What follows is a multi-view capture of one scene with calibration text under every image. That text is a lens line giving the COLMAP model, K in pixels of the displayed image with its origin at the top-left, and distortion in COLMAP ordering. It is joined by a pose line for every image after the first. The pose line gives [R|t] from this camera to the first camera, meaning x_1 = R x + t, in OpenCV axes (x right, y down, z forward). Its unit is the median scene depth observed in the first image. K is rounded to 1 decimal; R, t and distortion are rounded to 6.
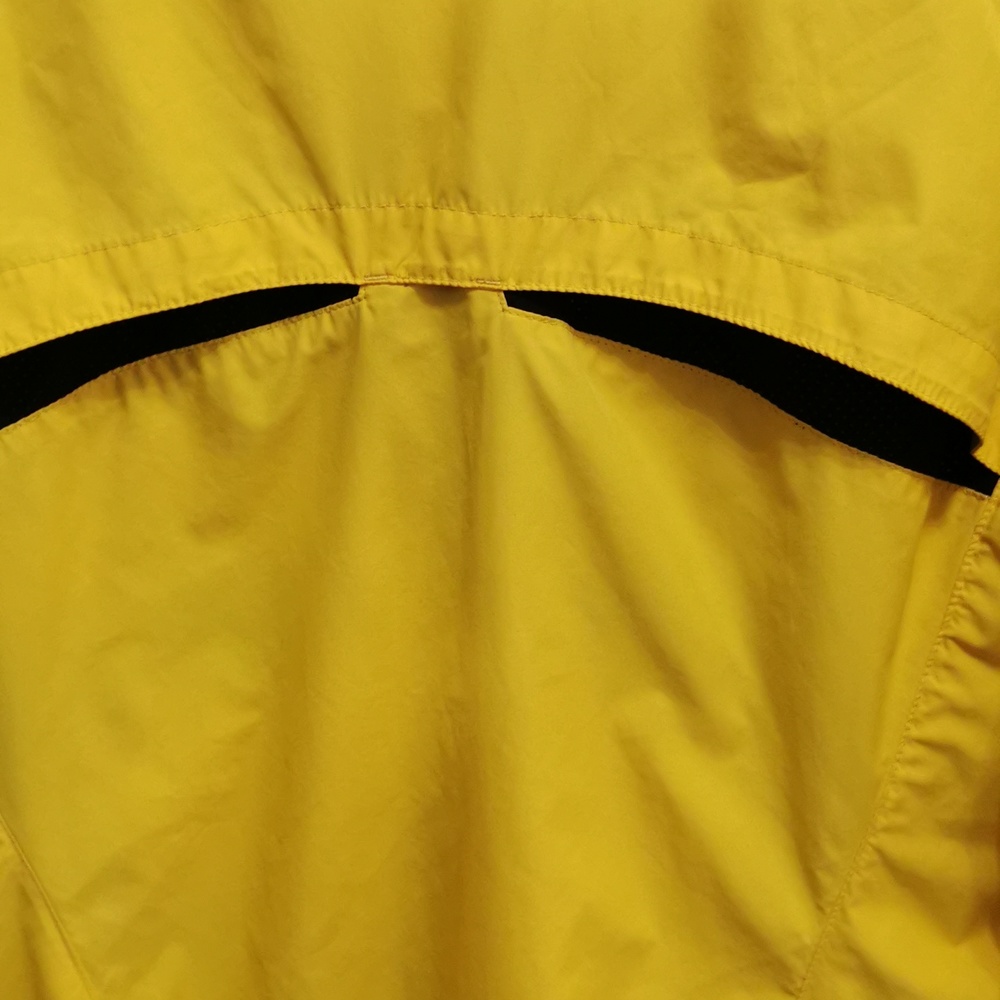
lens RADIAL K [[1647.8, 0, 498.5], [0, 1647.8, 500.7], [0, 0, 1]] dist [0.005402, 0.000000]
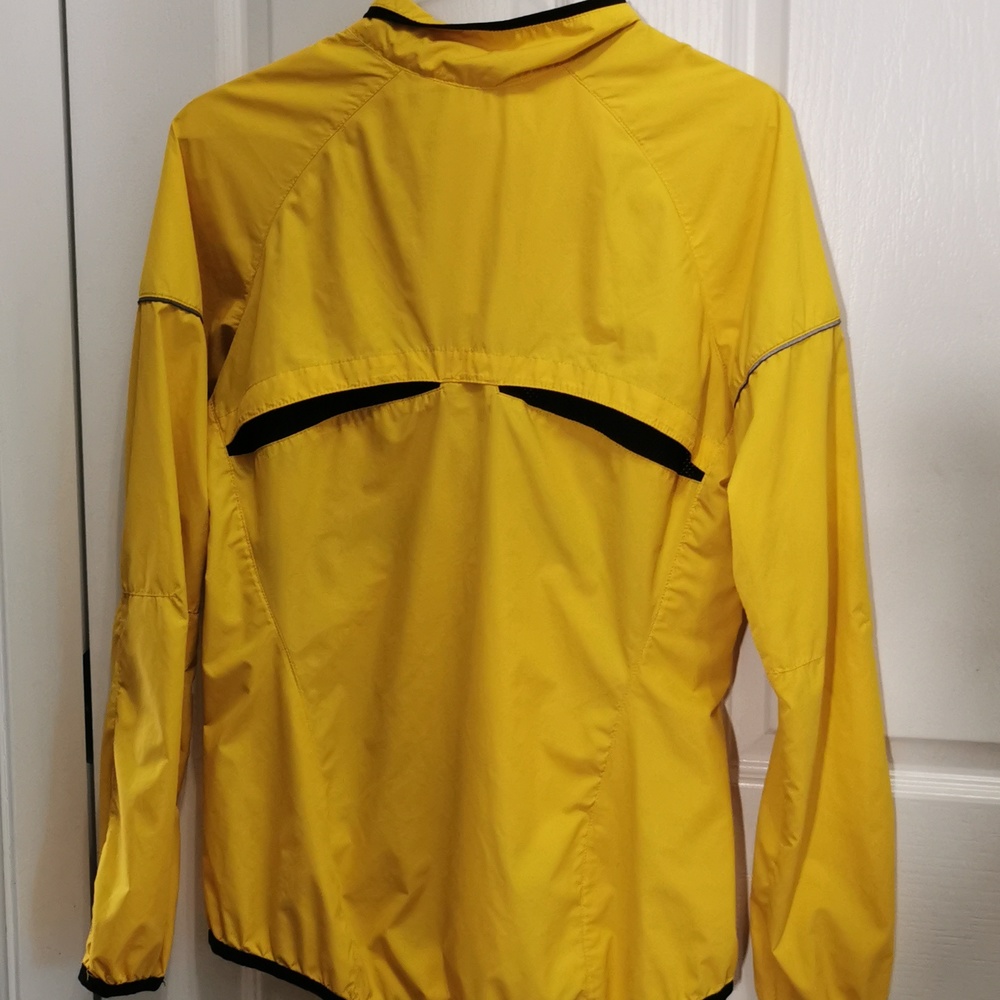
lens RADIAL K [[1647.8, 0, 500.7], [0, 1647.8, 499.7], [0, 0, 1]] dist [0.005402, 0.000000]
pose [[0.996245, 0.043662, -0.074764, 0.190649], [-0.054987, 0.986093, -0.156832, 0.409679], [0.066877, 0.160354, 0.984791, -1.340822]]
